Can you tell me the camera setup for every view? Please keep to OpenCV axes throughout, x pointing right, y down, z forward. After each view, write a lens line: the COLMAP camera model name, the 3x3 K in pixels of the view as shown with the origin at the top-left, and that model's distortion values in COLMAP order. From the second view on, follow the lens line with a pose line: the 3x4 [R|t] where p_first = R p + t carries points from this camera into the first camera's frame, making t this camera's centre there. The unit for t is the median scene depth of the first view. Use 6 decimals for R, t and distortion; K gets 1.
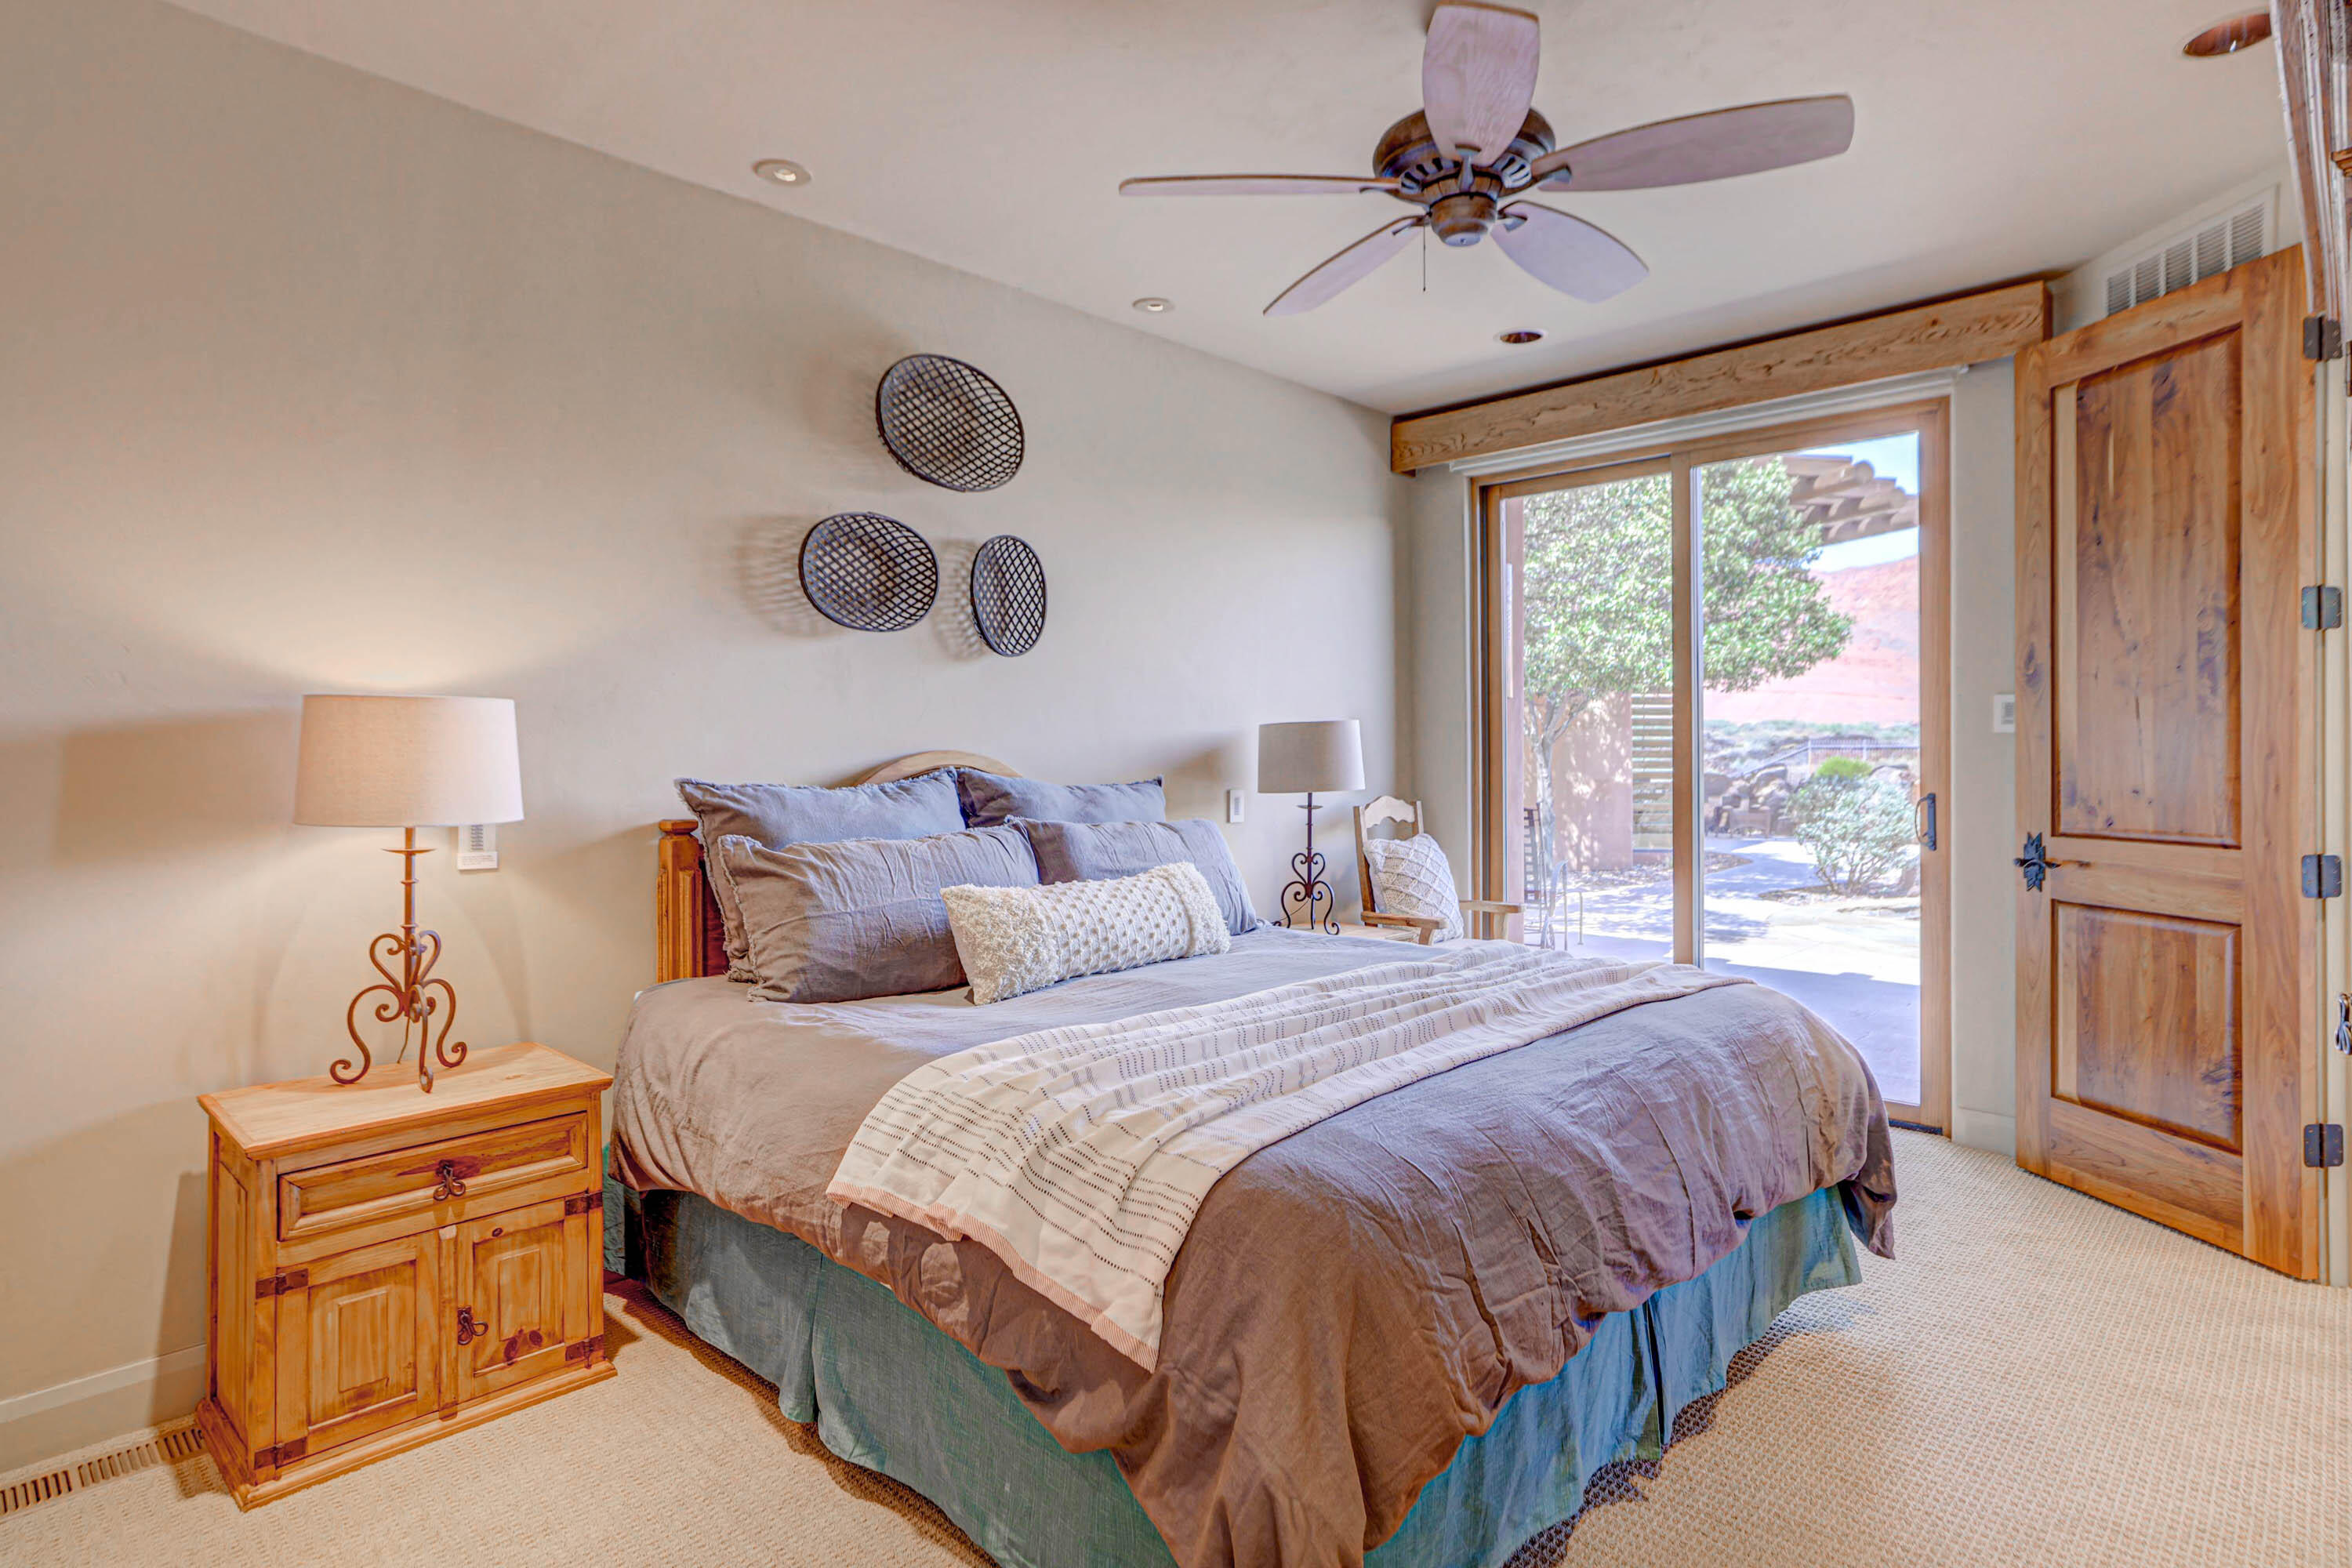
lens RADIAL K [[1268.4, 0, 1179.5], [0, 1268.4, 750.8], [0, 0, 1]] dist [-0.018008, -0.000128]
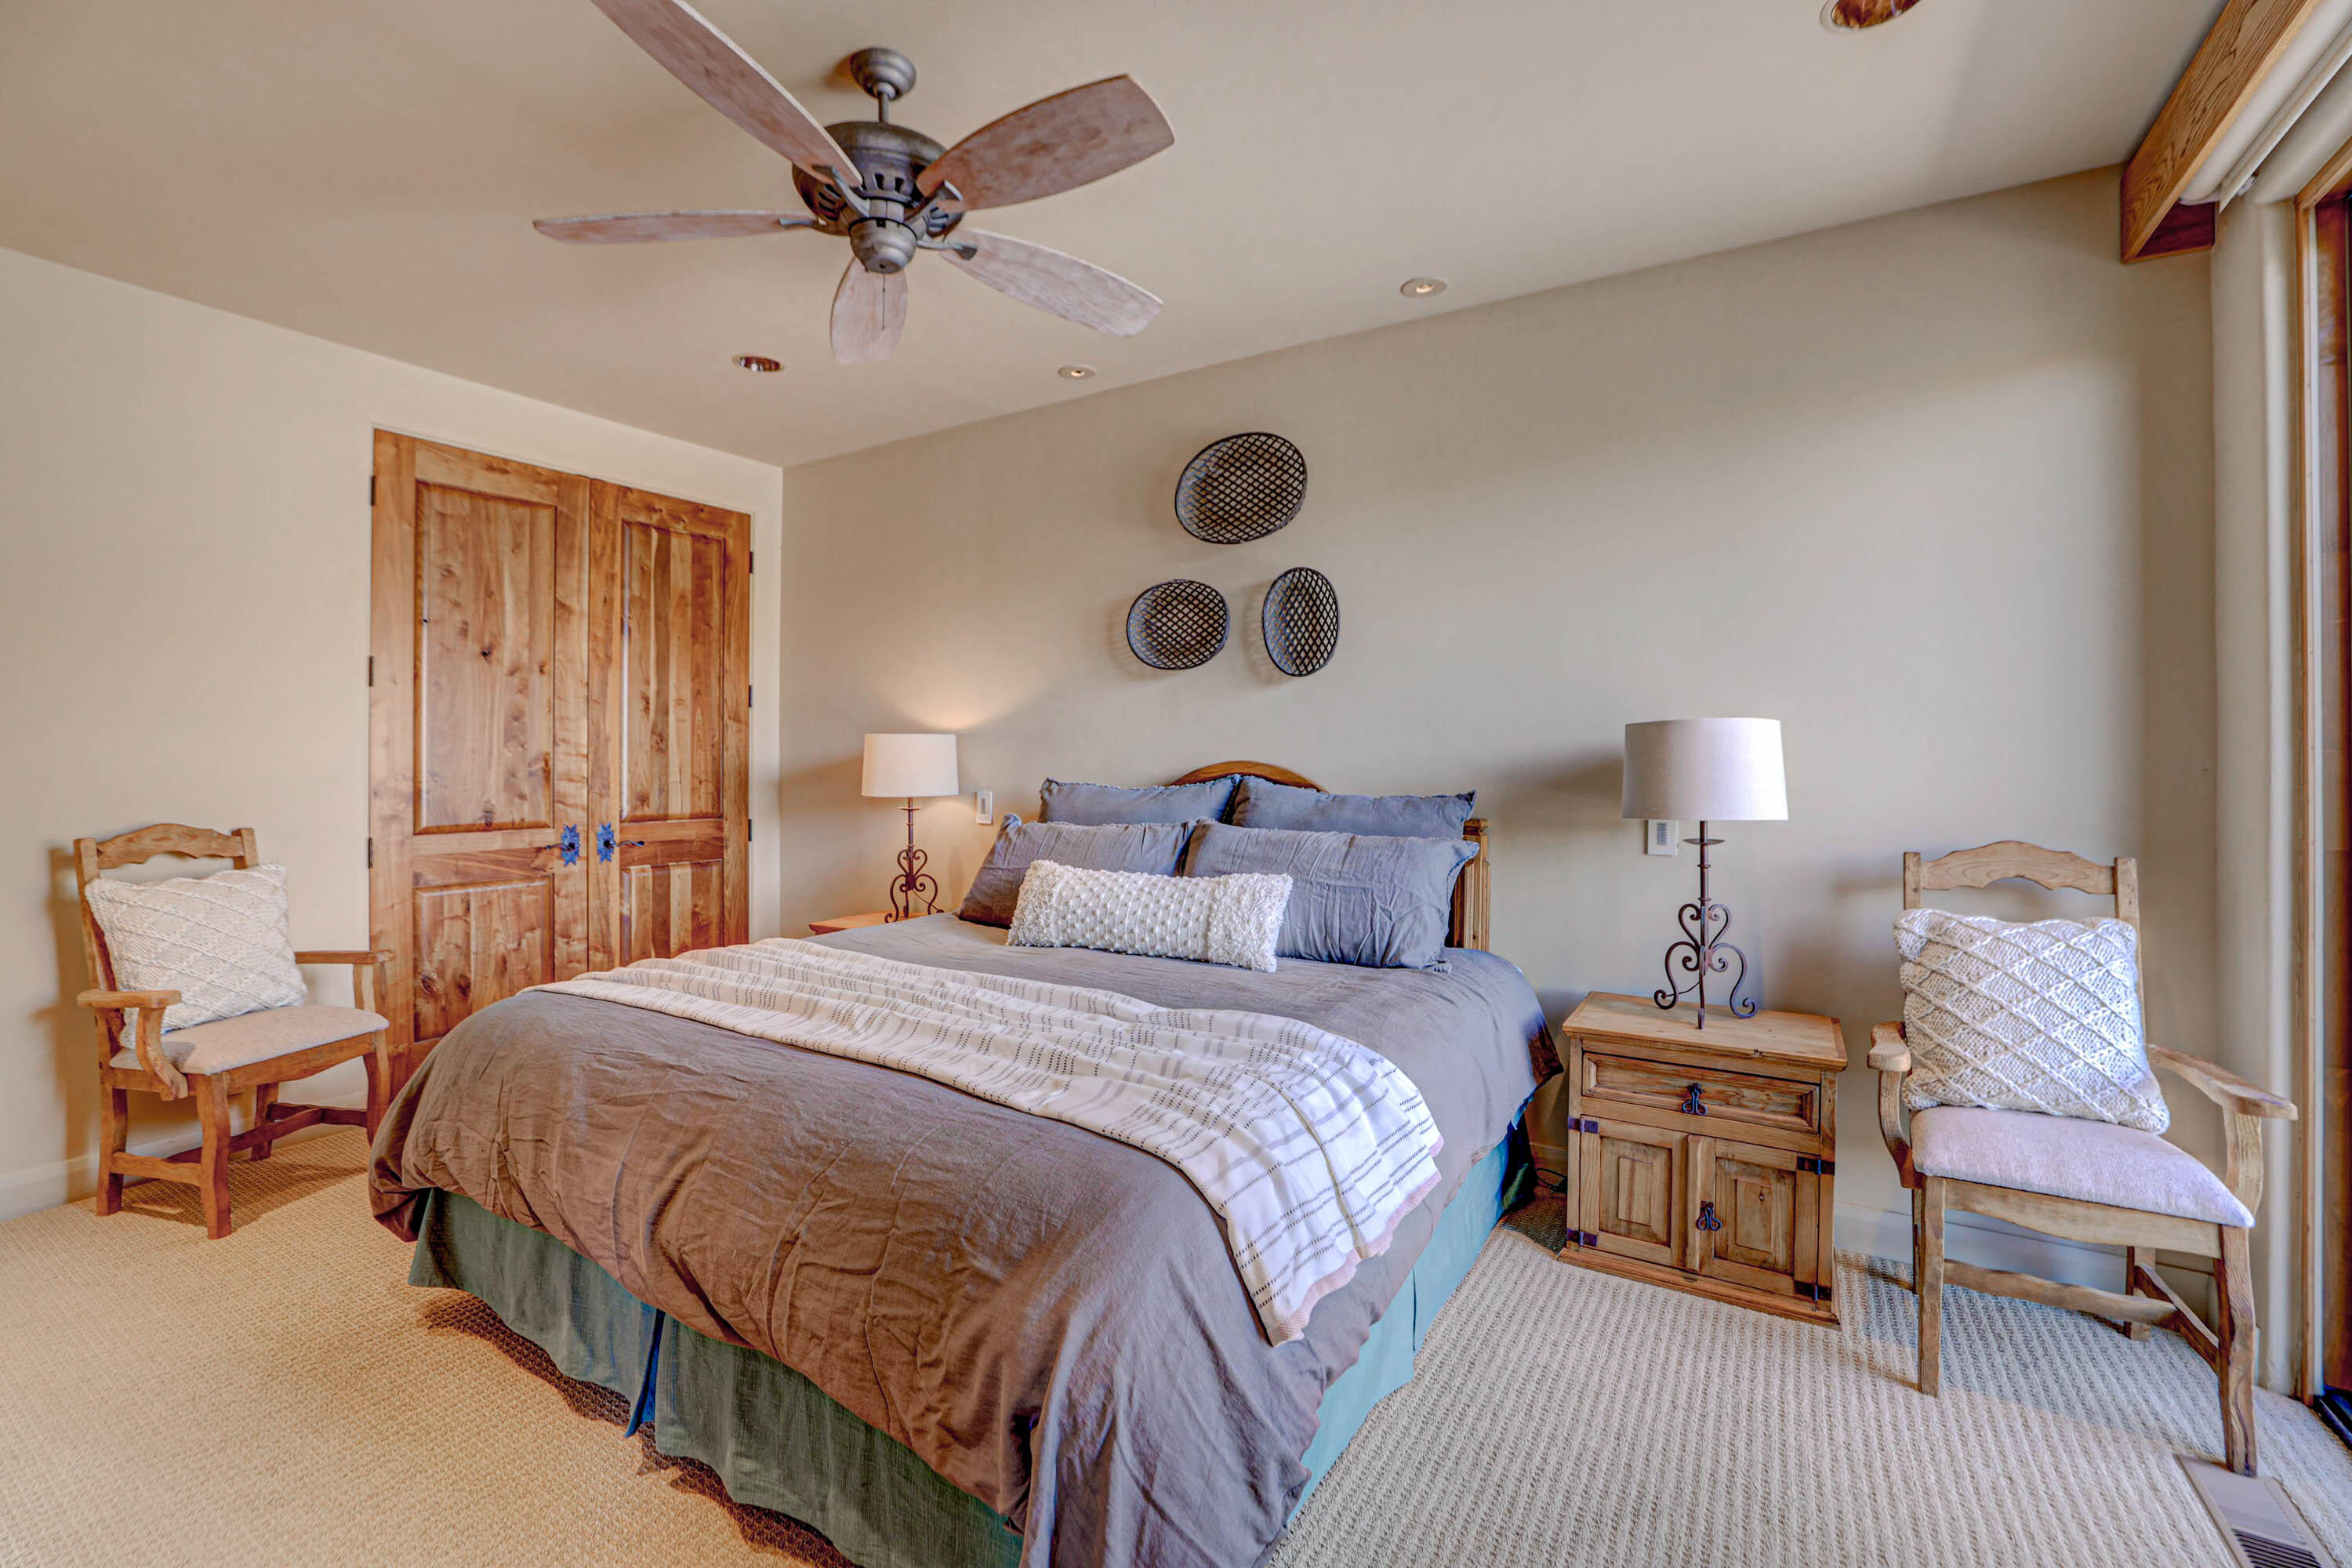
lens RADIAL K [[1004.7, 0, 1169.5], [0, 1004.7, 755.1], [0, 0, 1]] dist [-0.052048, 0.021215]
pose [[0.227534, -0.004178, -0.973761, 0.689495], [-0.000074, 0.999991, -0.004308, -0.001842], [0.973770, 0.001053, 0.227531, 0.685868]]
